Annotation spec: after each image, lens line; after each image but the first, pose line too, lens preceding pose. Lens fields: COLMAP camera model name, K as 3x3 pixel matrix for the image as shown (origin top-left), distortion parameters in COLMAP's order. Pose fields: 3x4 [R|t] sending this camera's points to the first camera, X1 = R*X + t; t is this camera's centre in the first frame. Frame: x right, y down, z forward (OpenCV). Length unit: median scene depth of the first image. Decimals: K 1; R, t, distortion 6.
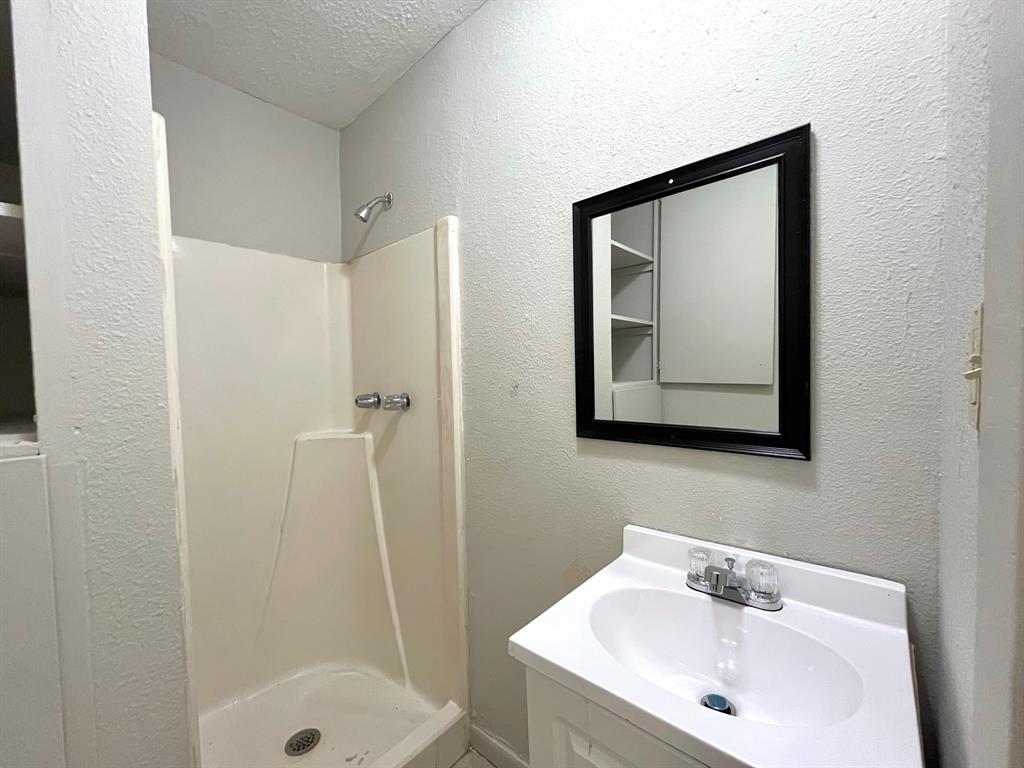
lens RADIAL K [[412.9, 0, 512.2], [0, 412.9, 379.1], [0, 0, 1]] dist [-0.003918, 0.000644]
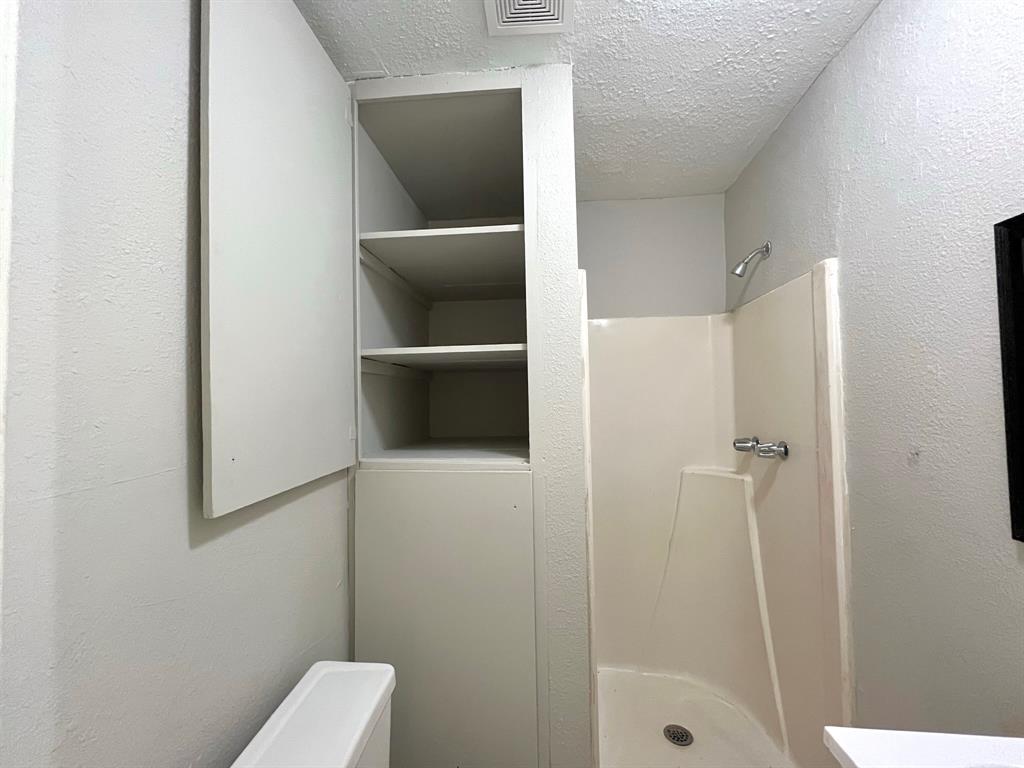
lens RADIAL K [[412.9, 0, 526.2], [0, 412.9, 384.7], [0, 0, 1]] dist [-0.003918, 0.000644]
pose [[0.616205, -0.007889, -0.787547, 0.158842], [-0.023227, 0.999333, -0.028184, -0.069950], [0.787244, 0.035660, 0.615610, -0.095382]]
